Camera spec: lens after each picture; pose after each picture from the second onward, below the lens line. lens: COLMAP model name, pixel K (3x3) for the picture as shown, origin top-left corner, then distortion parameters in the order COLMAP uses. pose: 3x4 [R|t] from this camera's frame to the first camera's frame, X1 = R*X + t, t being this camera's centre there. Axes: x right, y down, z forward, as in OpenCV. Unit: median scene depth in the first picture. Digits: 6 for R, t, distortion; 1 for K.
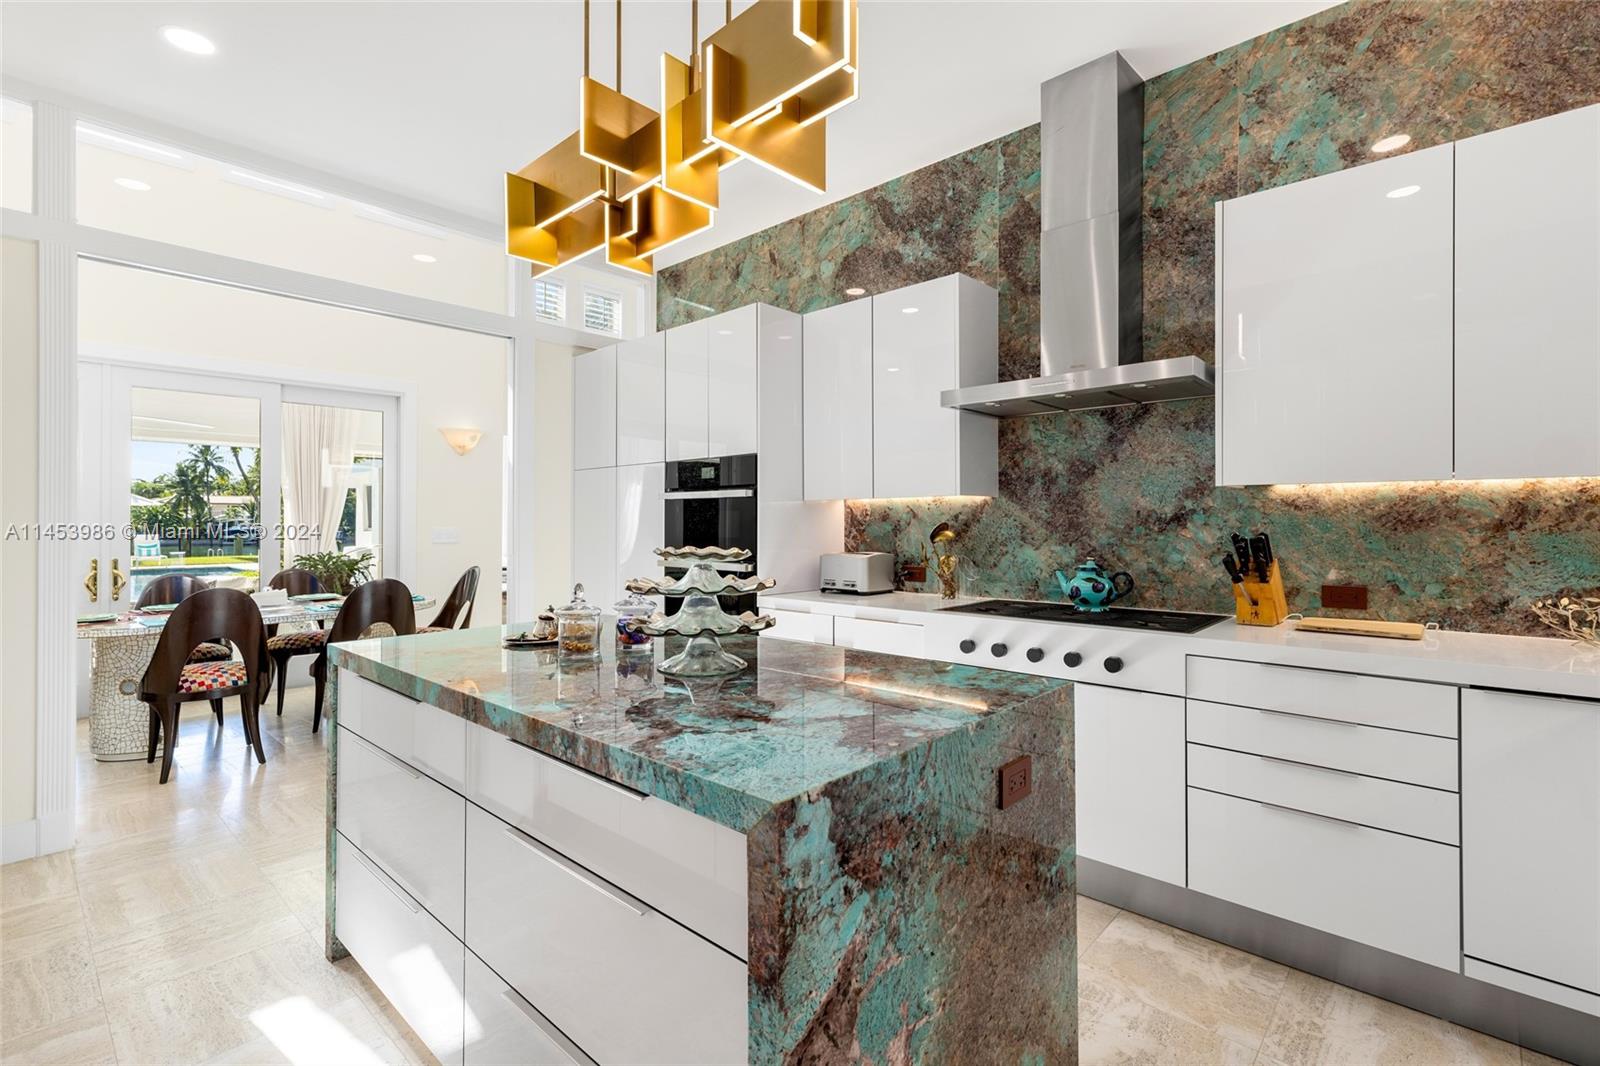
lens RADIAL K [[722.9, 0, 803.1], [0, 722.9, 526.4], [0, 0, 1]] dist [0.002235, 0.000232]
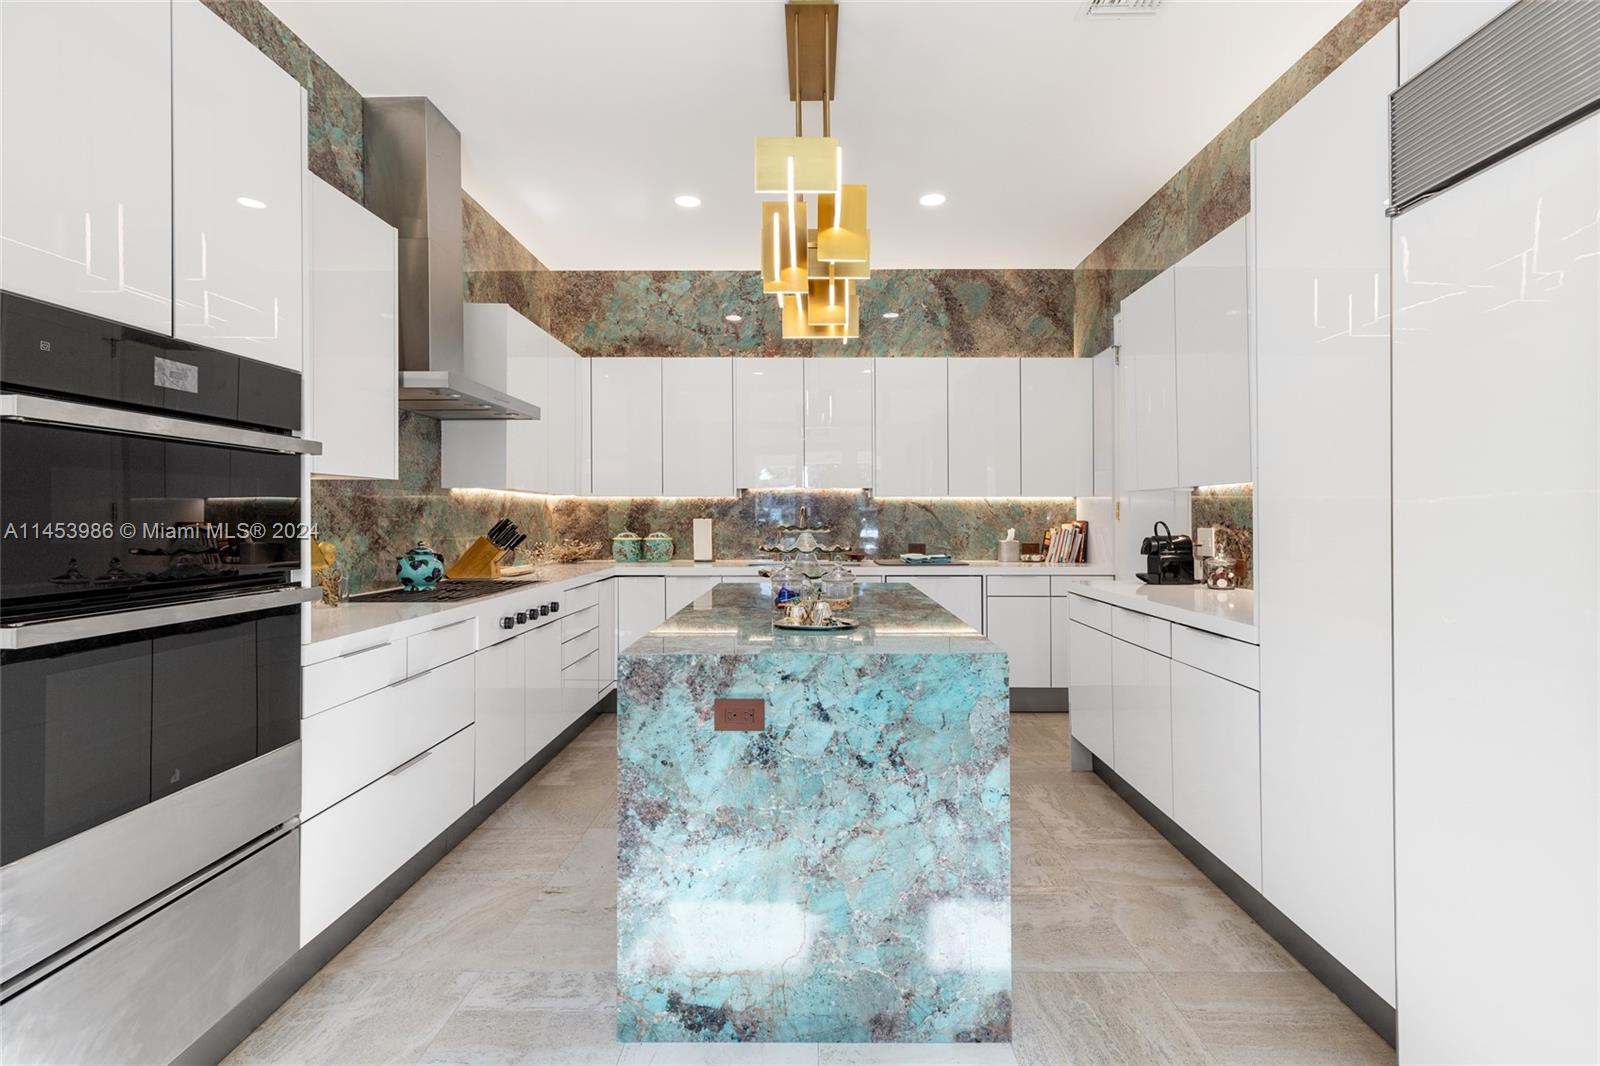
lens RADIAL K [[722.9, 0, 799.8], [0, 722.9, 520.1], [0, 0, 1]] dist [0.002235, 0.000232]
pose [[-0.661963, -0.001832, 0.749535, -0.770857], [0.002656, 0.999985, 0.004790, 0.003380], [-0.749532, 0.005161, -0.661948, 1.202139]]
